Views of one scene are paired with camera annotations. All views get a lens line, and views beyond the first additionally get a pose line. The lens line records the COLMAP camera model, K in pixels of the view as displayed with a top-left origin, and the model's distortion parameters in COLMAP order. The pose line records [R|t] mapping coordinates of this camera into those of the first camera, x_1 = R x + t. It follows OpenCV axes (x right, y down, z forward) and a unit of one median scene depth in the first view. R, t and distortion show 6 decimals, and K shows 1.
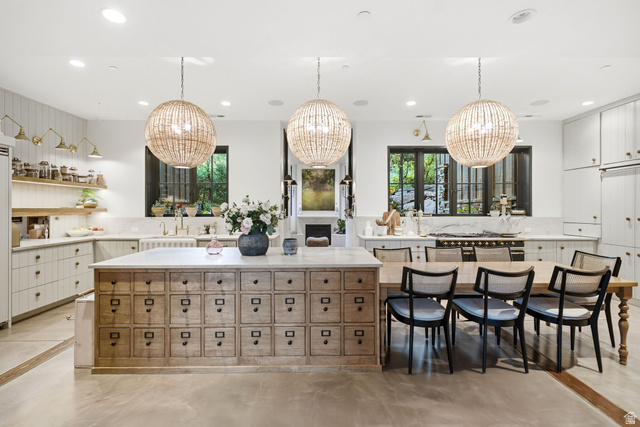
lens RADIAL K [[282.8, 0, 320.0], [0, 282.8, 213.5], [0, 0, 1]] dist [-0.003255, -0.000223]
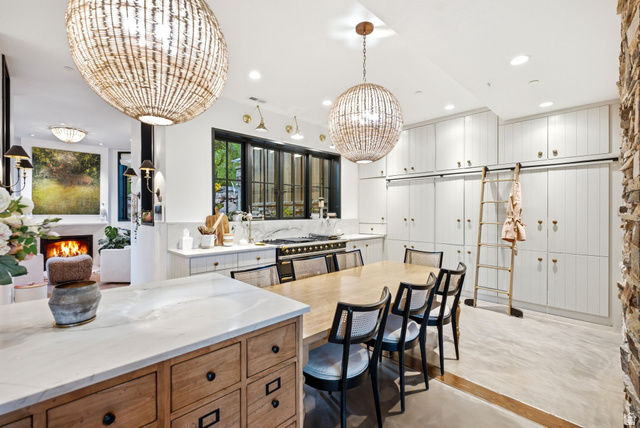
lens RADIAL K [[282.8, 0, 320.0], [0, 282.8, 214.0], [0, 0, 1]] dist [-0.003255, -0.000223]
pose [[0.722491, -0.004712, 0.691364, -0.072493], [0.011780, 0.999916, -0.005496, -0.002230], [-0.691279, 0.012115, 0.722486, 0.262775]]
